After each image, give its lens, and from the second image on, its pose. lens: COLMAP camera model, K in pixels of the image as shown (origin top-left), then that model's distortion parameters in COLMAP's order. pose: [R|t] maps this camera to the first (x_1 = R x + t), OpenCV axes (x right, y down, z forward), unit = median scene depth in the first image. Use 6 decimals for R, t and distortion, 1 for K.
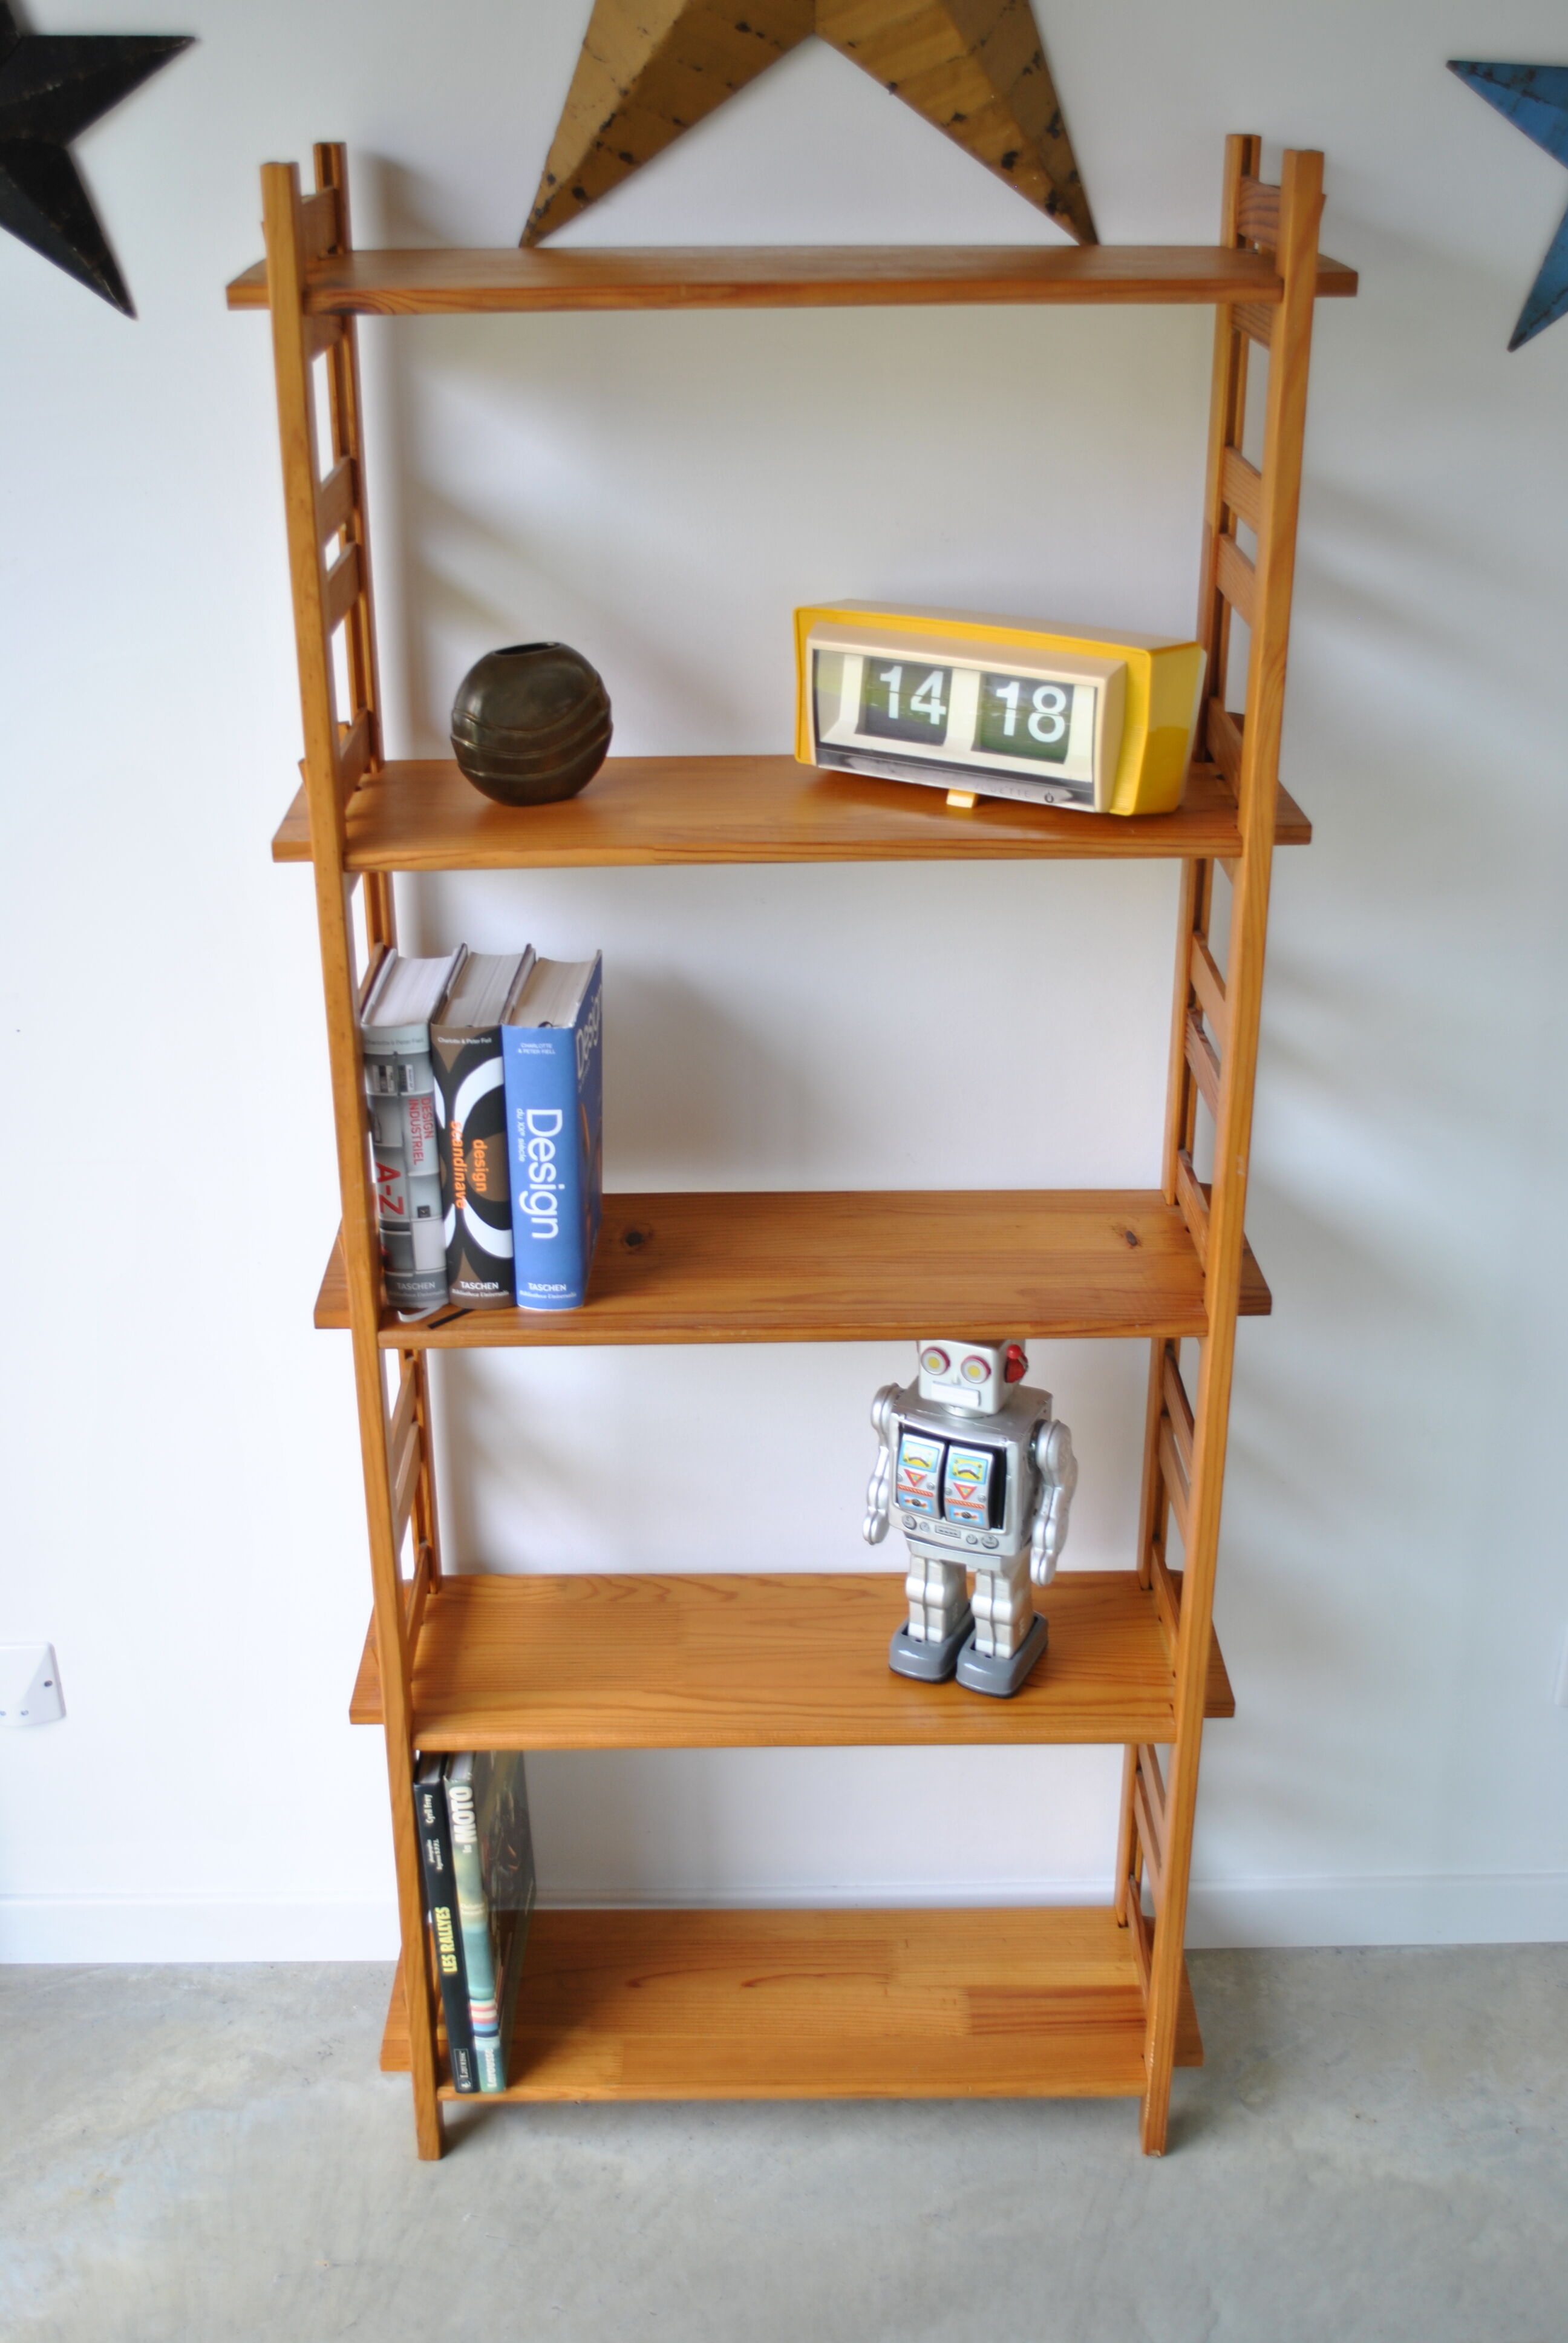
lens RADIAL K [[2576.0, 0, 774.1], [0, 2576.0, 1170.6], [0, 0, 1]] dist [-0.056666, 0.020745]
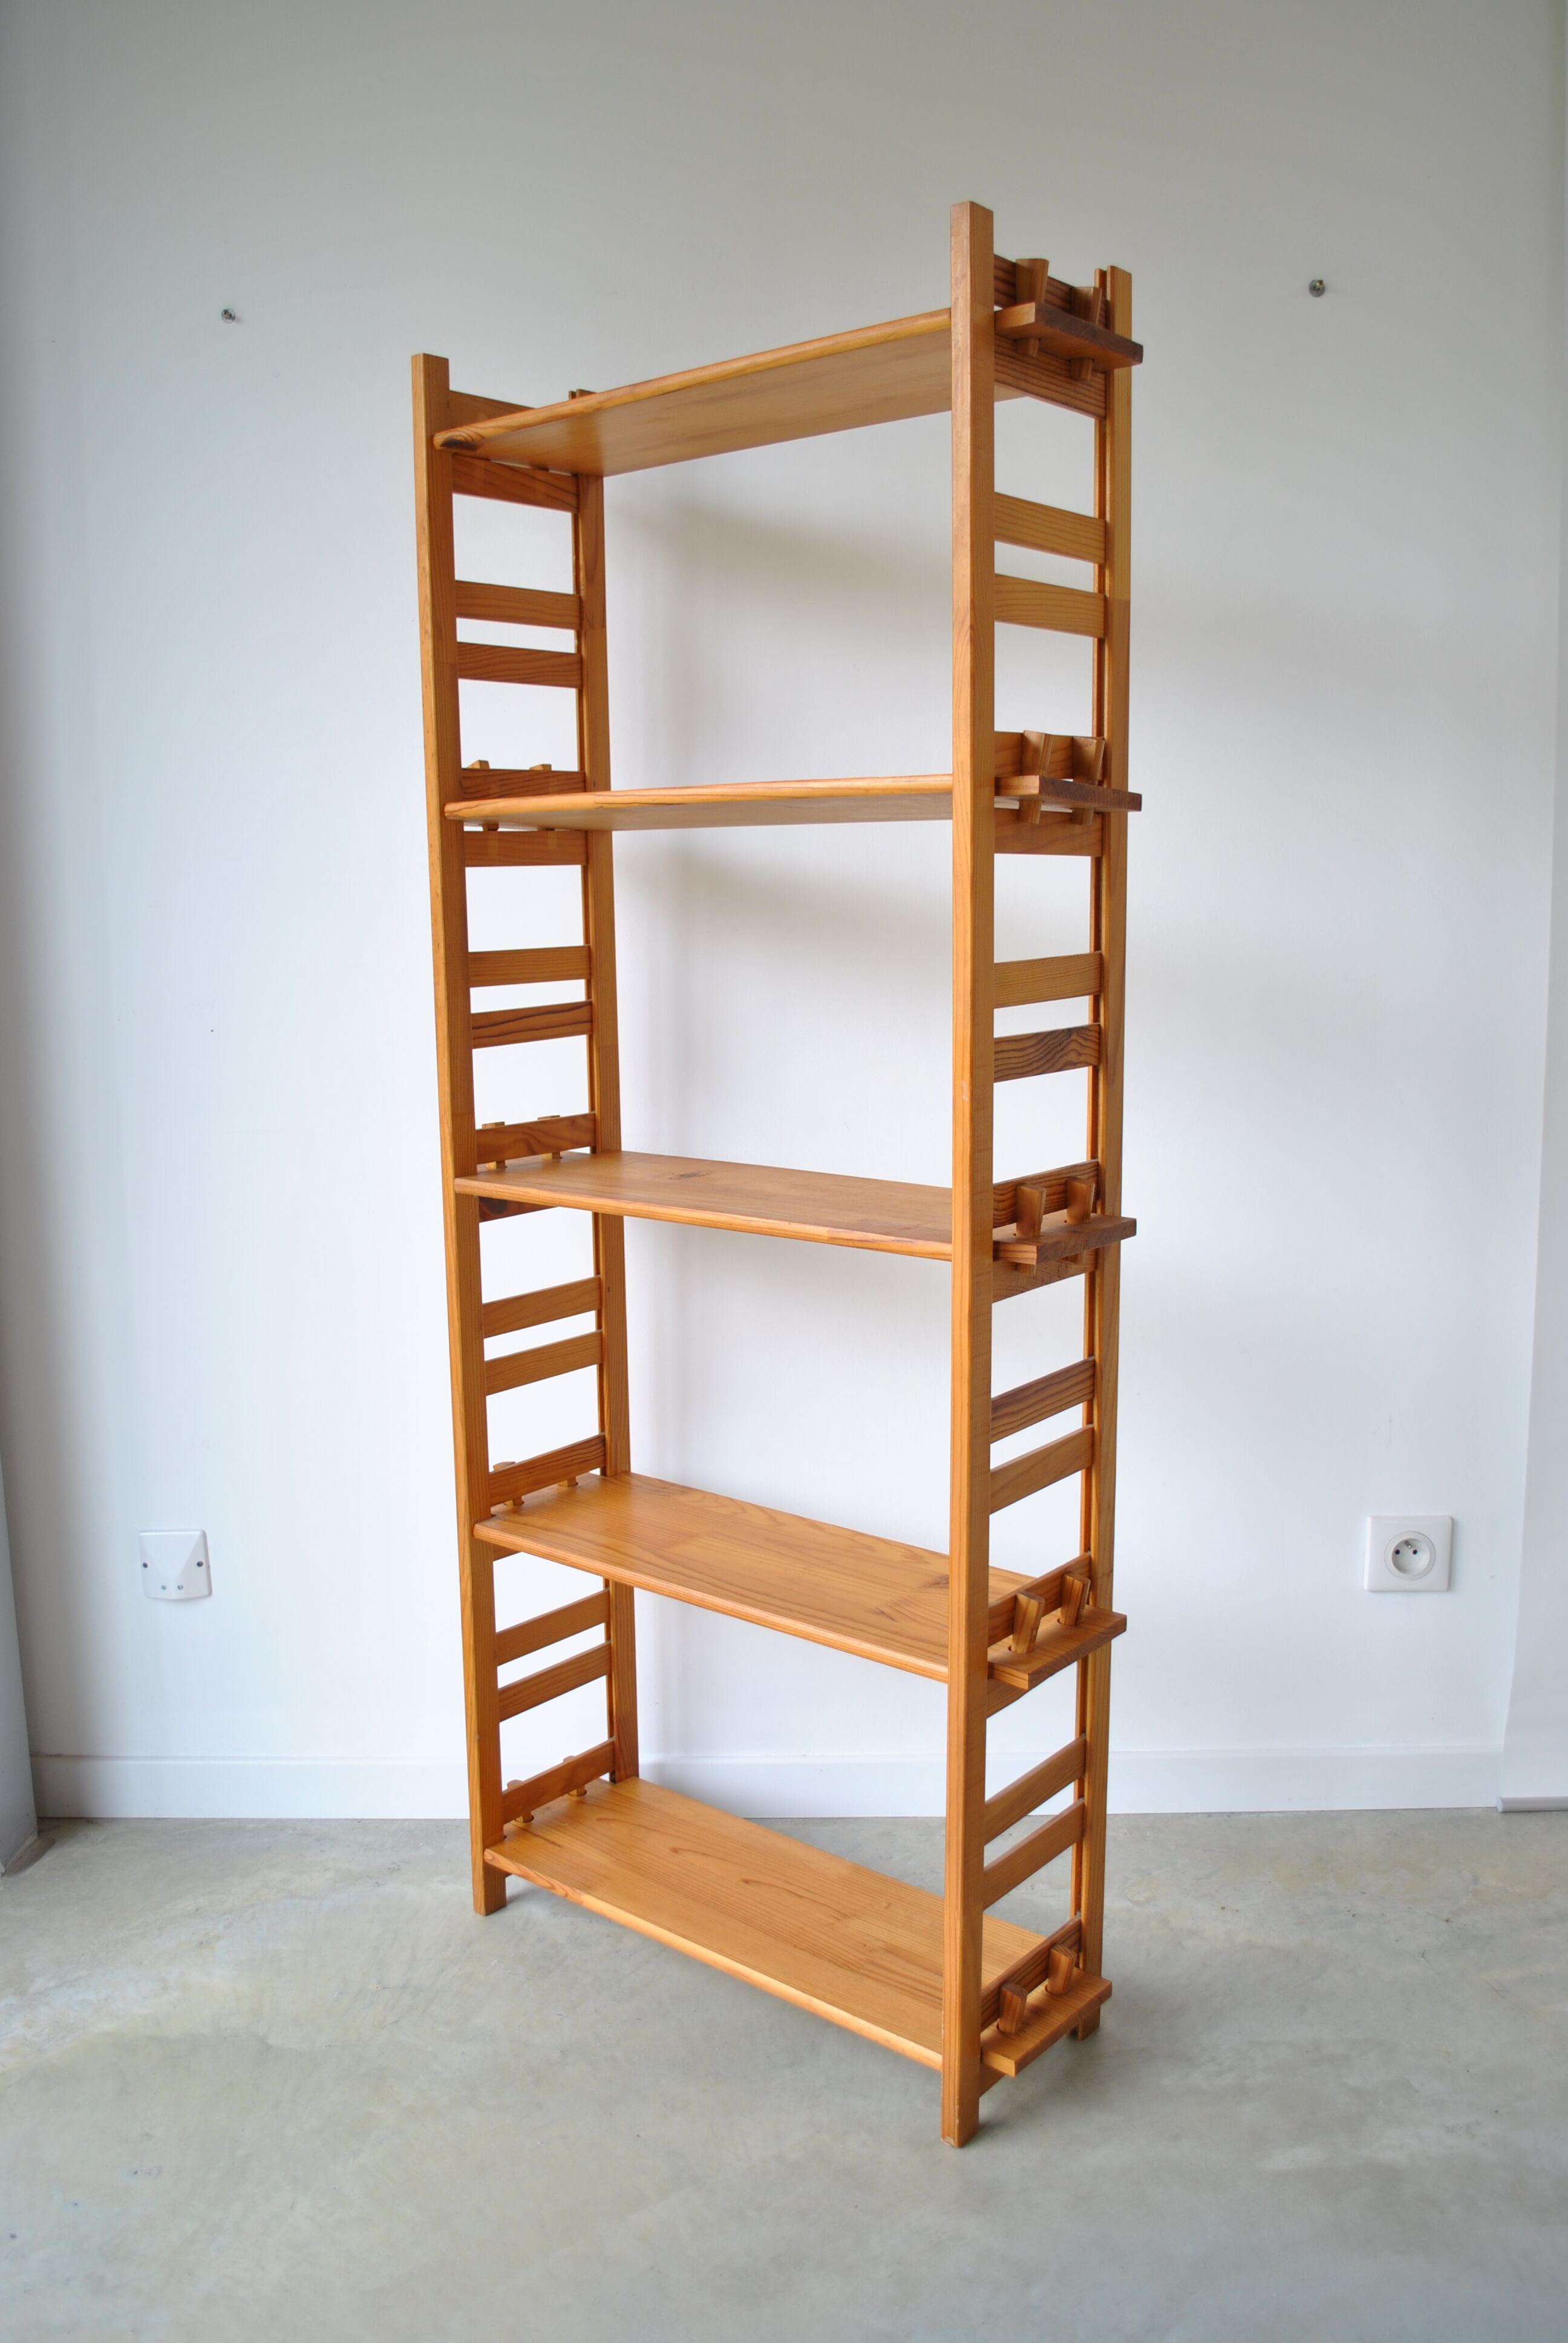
lens RADIAL K [[1931.1, 0, 773.6], [0, 1931.1, 1165.0], [0, 0, 1]] dist [-0.072749, 0.007557]
pose [[0.999300, -0.006943, -0.036752, 0.052868], [-0.003557, 0.960528, -0.278162, 0.306603], [0.037233, 0.278098, 0.959831, 0.014182]]
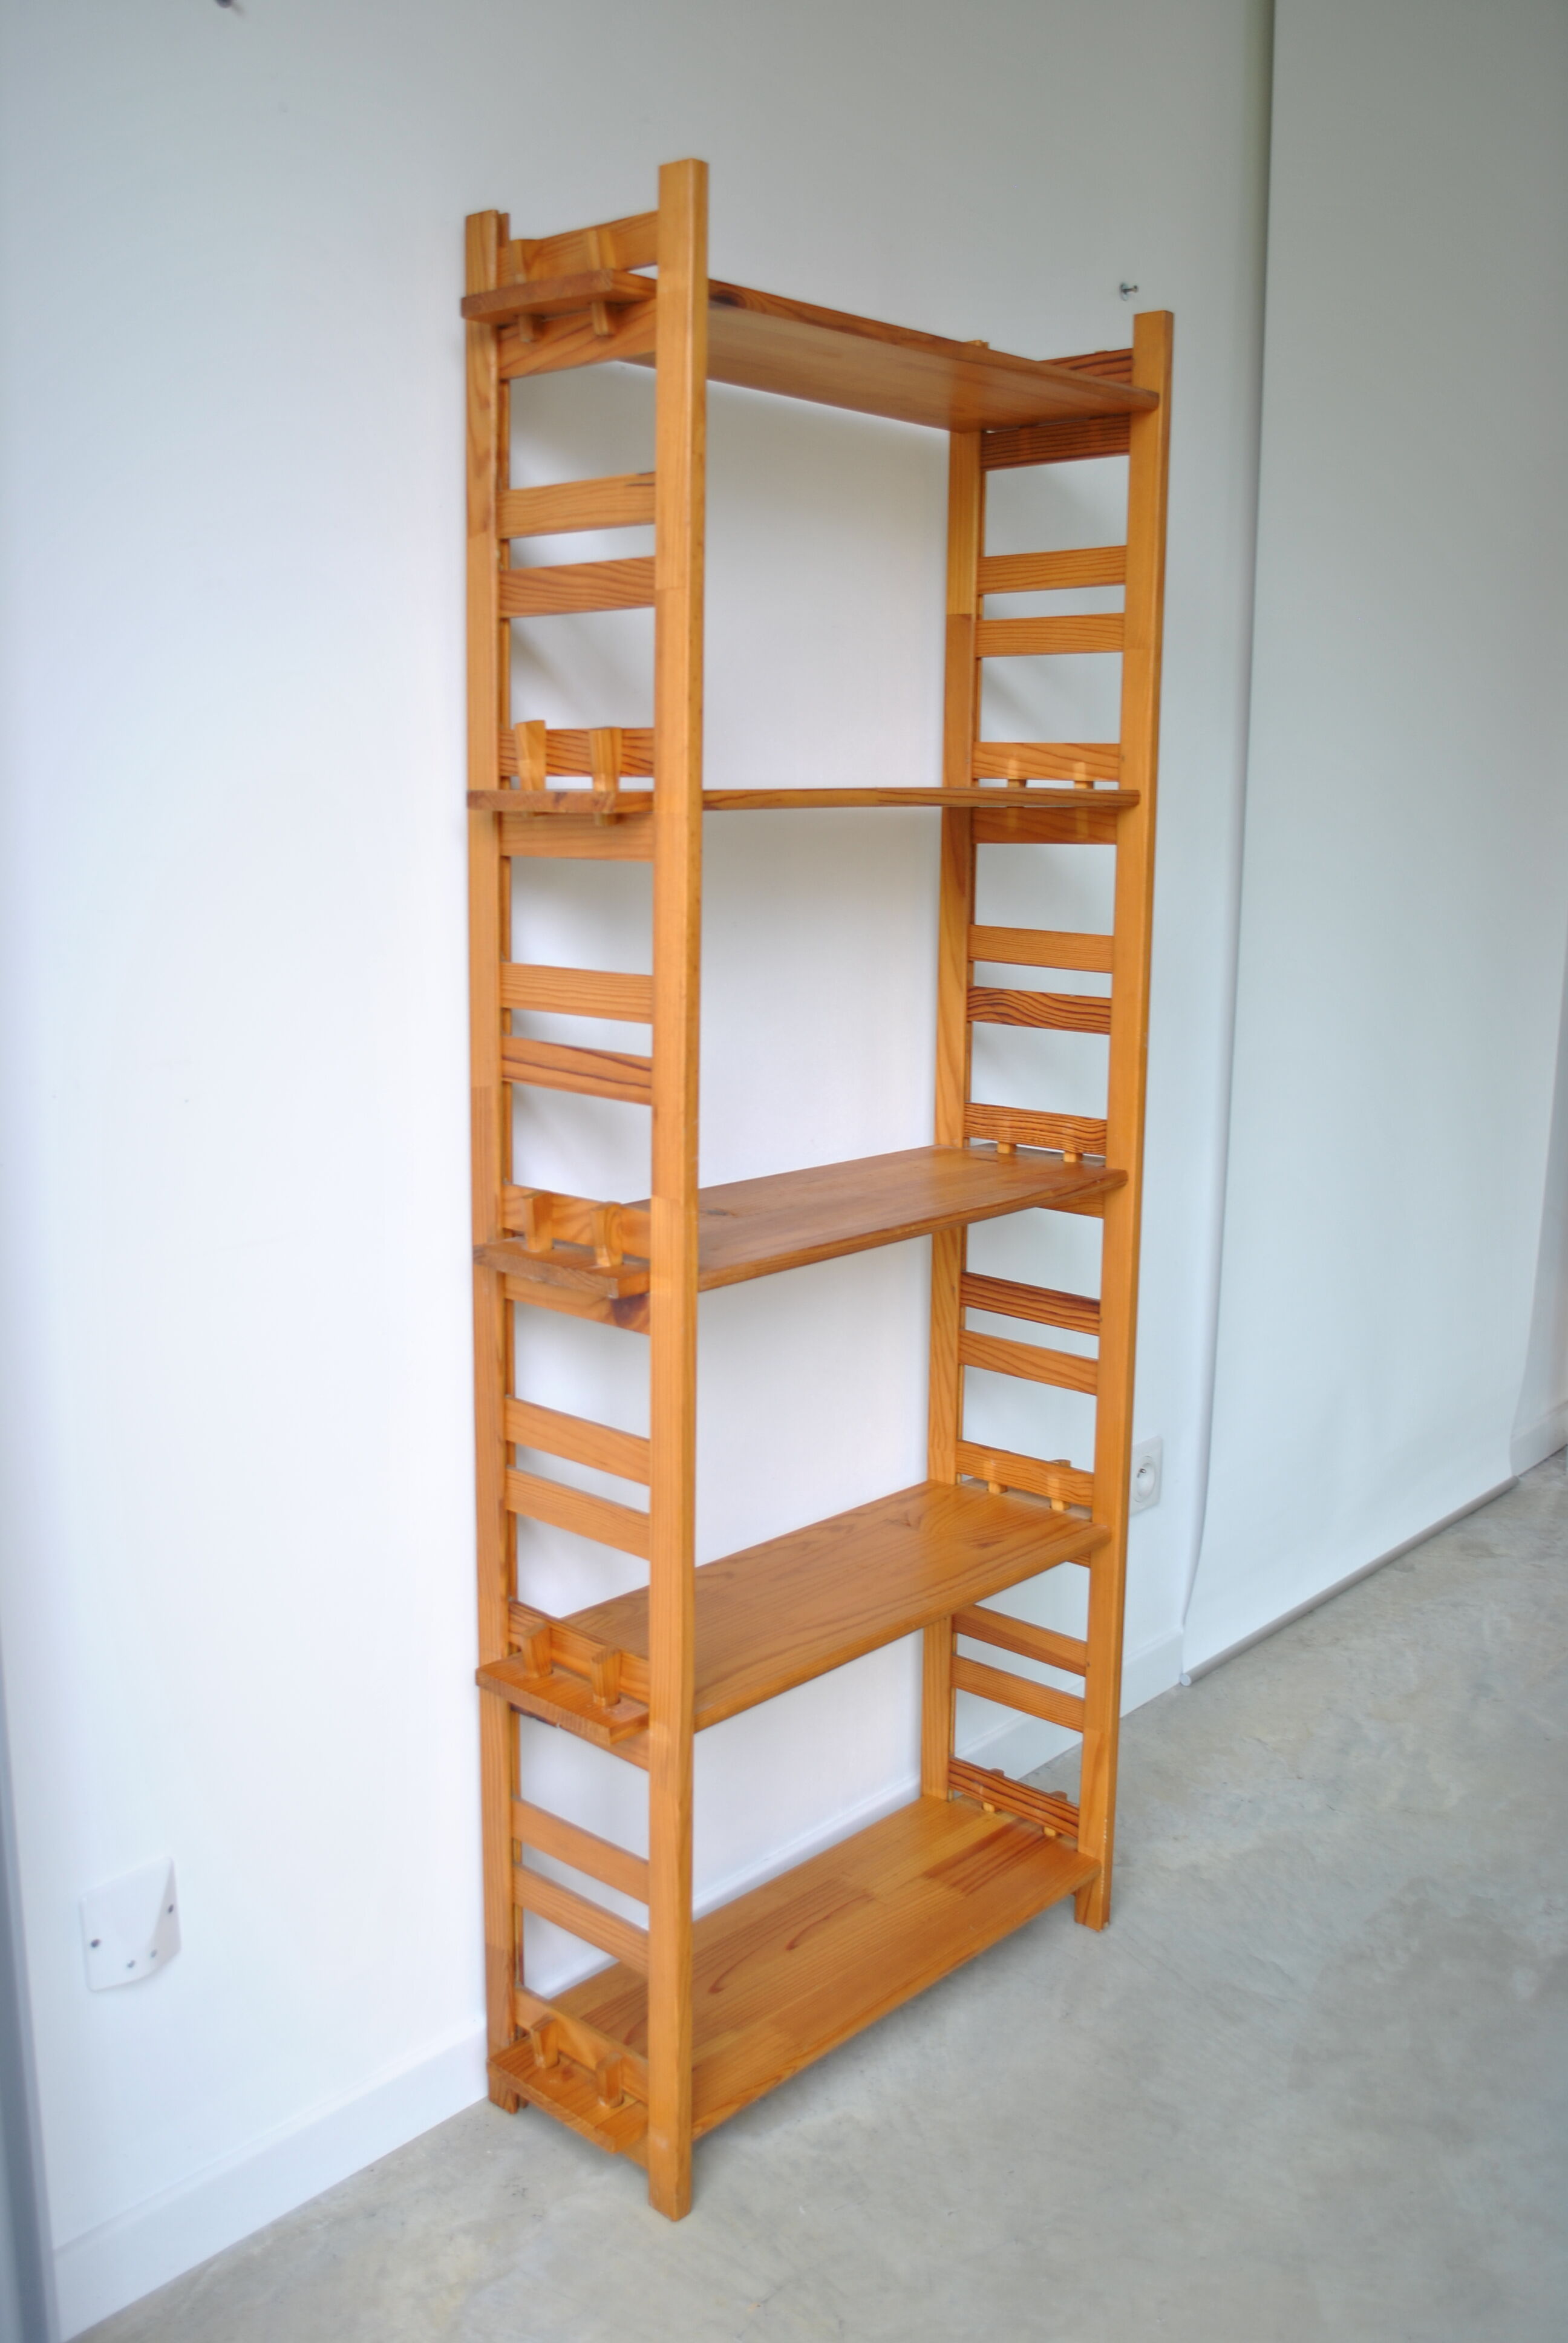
lens RADIAL K [[2074.4, 0, 745.4], [0, 2074.4, 1186.7], [0, 0, 1]] dist [-0.070690, 0.010854]
pose [[0.680325, -0.130895, 0.721127, -0.687290], [0.294573, 0.949787, -0.105505, 0.108722], [-0.671107, 0.284202, 0.684722, 0.361967]]
